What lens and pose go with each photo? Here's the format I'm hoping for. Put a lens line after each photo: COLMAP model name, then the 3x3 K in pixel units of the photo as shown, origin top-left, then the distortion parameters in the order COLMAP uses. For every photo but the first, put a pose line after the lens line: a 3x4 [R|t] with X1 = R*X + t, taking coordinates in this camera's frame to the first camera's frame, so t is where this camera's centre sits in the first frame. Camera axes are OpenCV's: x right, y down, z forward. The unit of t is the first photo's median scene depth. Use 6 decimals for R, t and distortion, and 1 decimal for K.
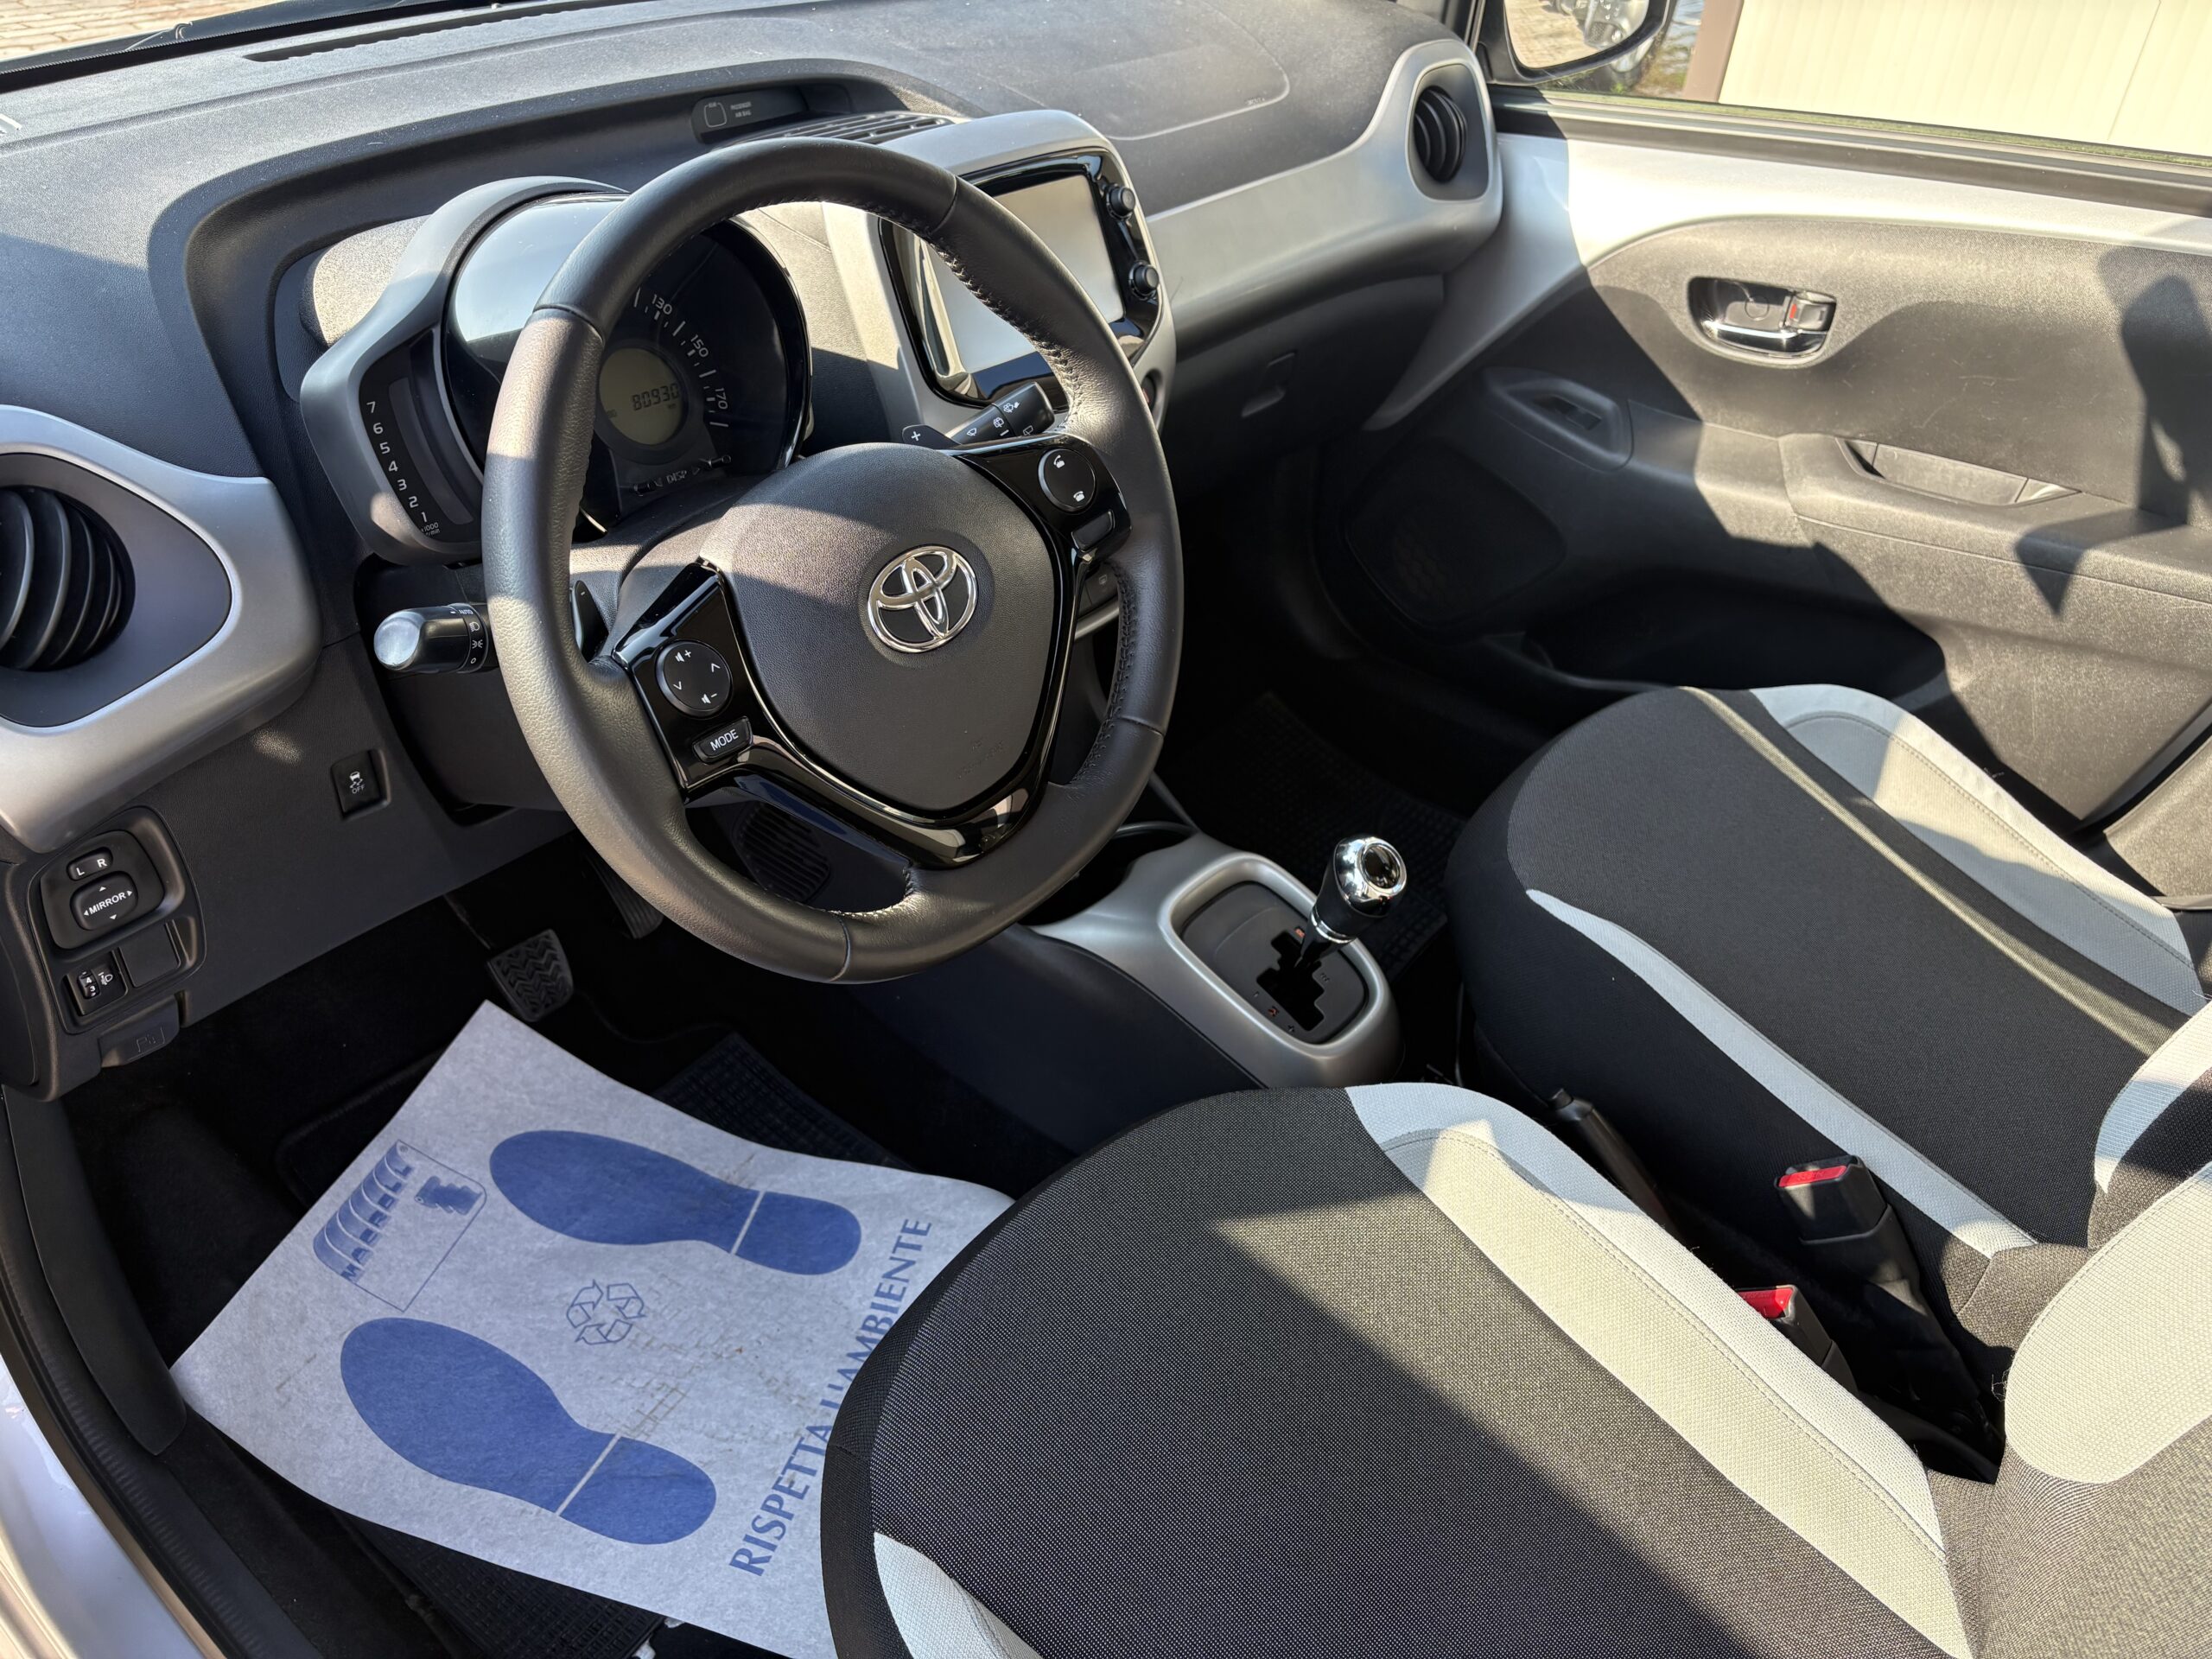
lens RADIAL K [[1710.5, 0, 1108.0], [0, 1710.5, 798.8], [0, 0, 1]] dist [0.033771, 0.006948]
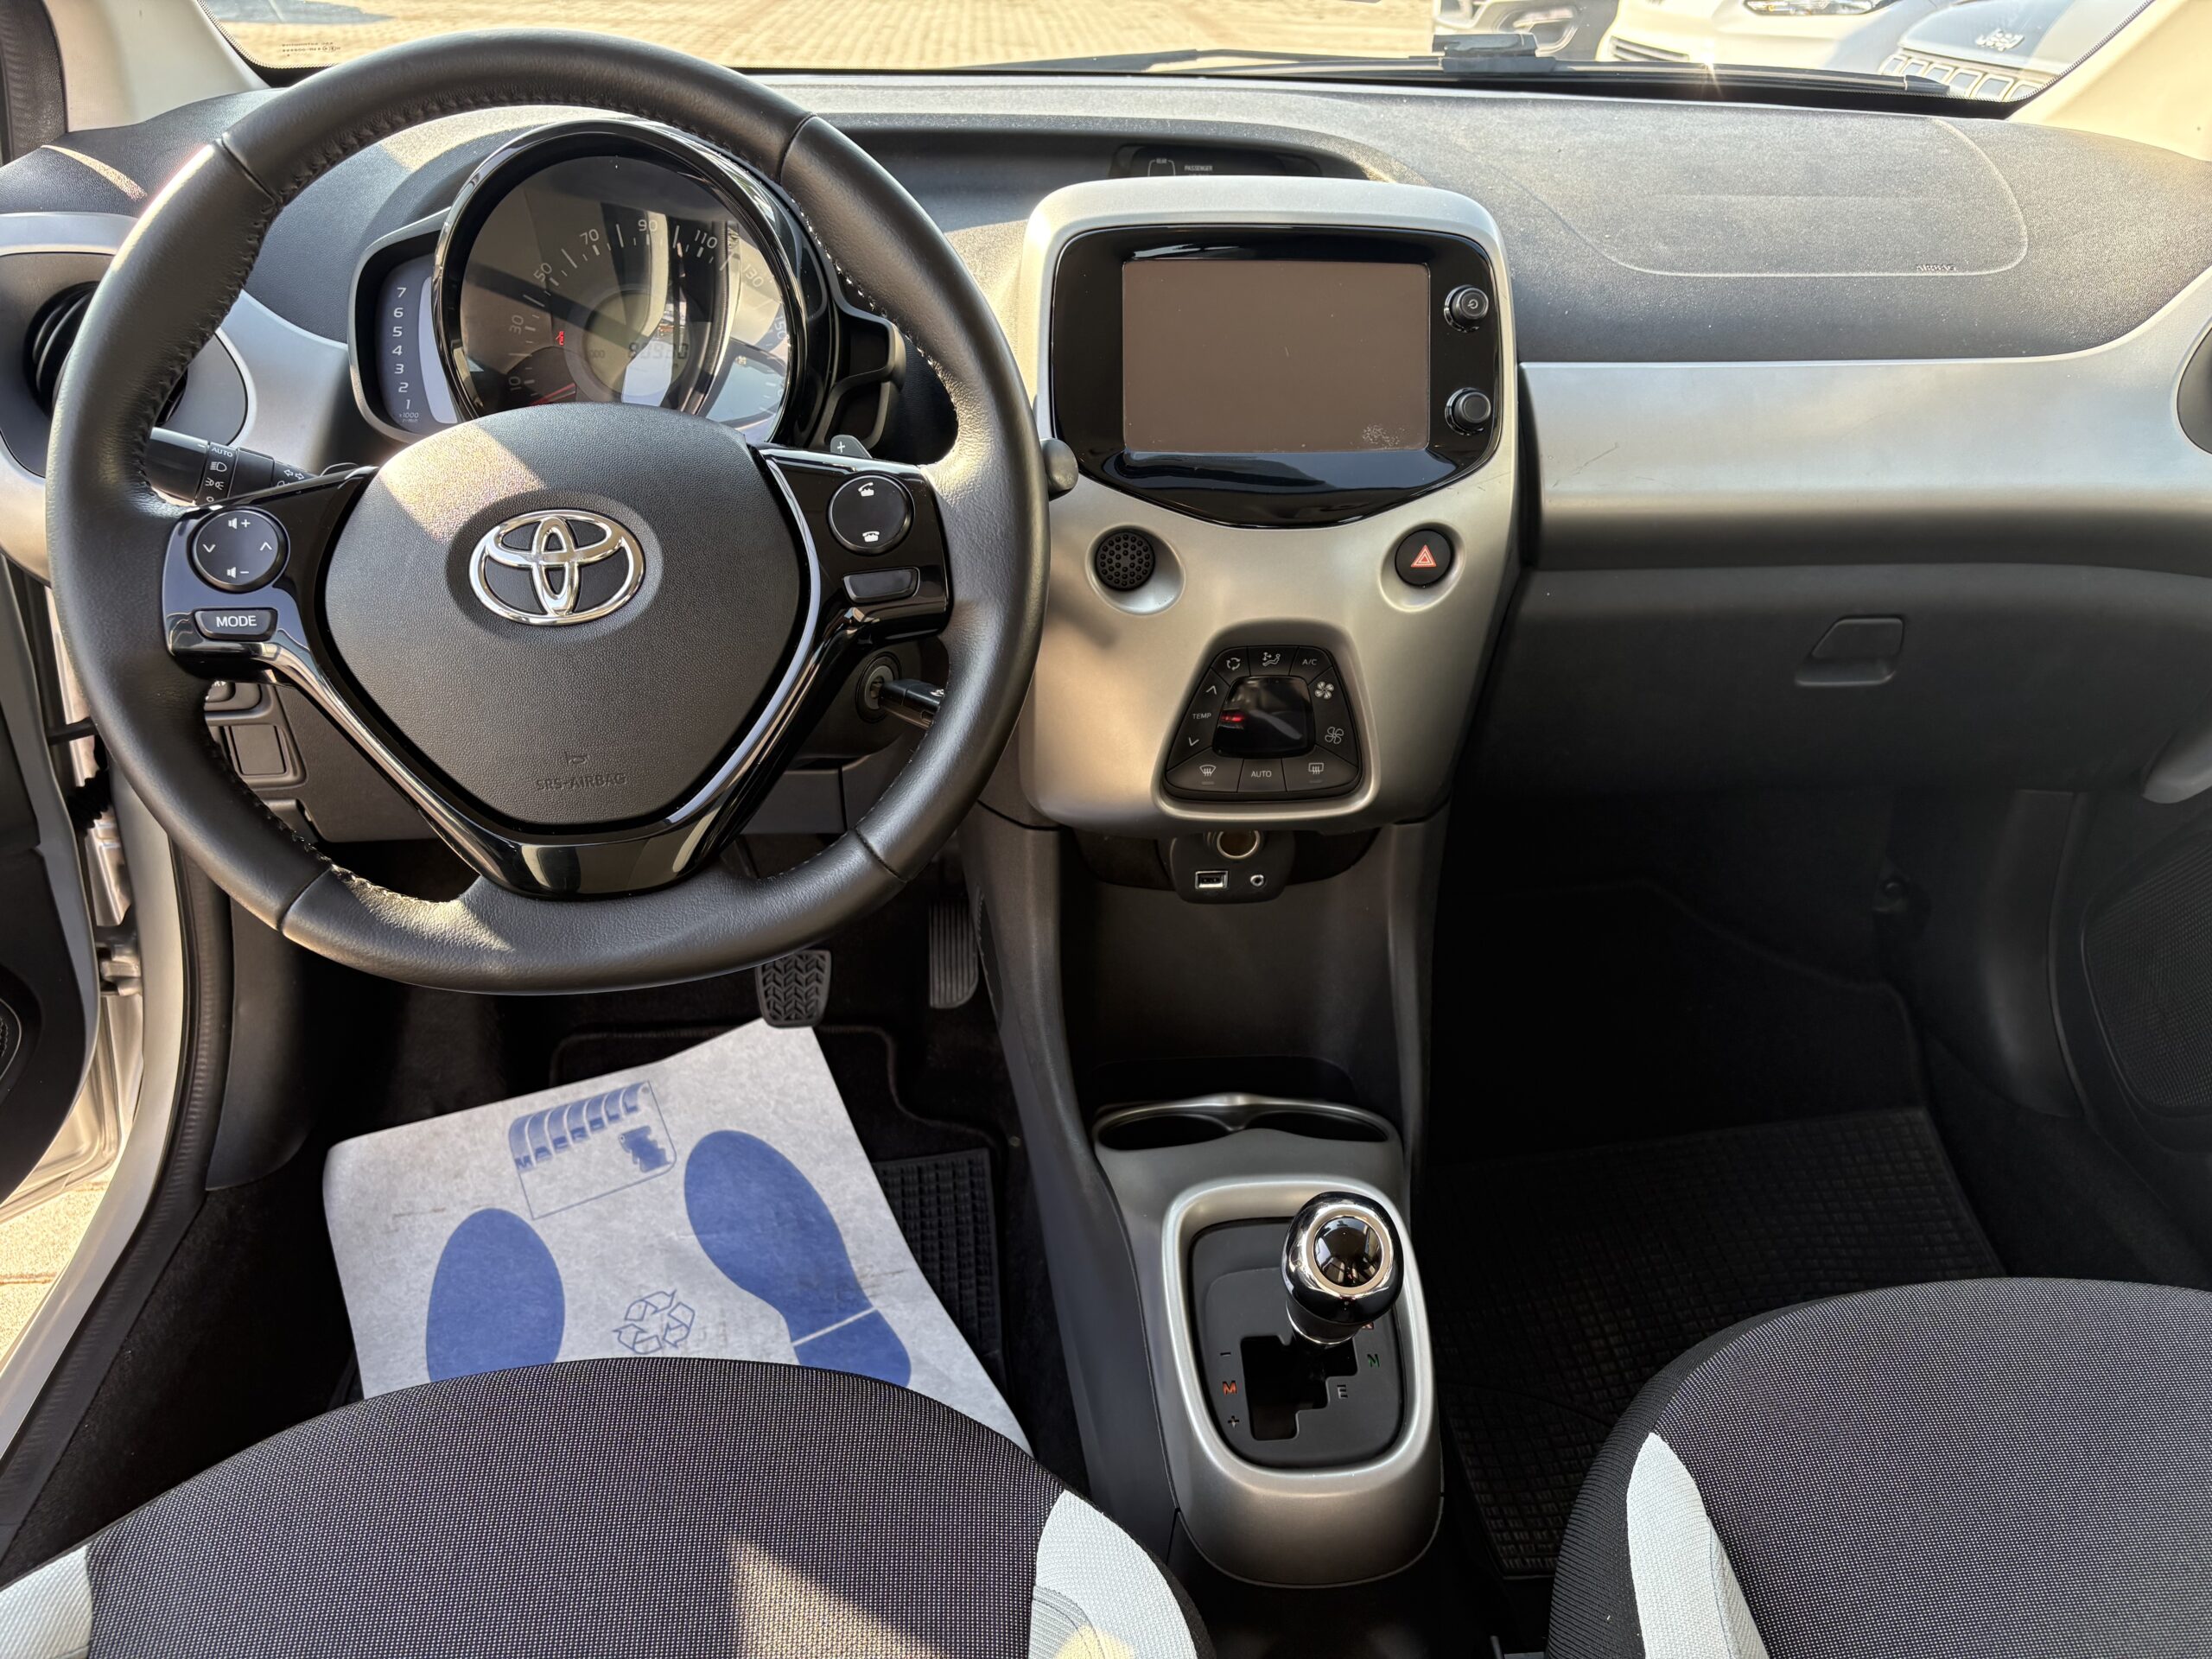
lens RADIAL K [[1672.9, 0, 1106.0], [0, 1672.9, 829.5], [0, 0, 1]] dist [0.058884, -0.059393]
pose [[0.706391, 0.319476, -0.631623, 0.394435], [-0.398123, 0.917142, 0.018642, -0.075138], [0.585243, 0.238296, 0.775052, 0.339615]]
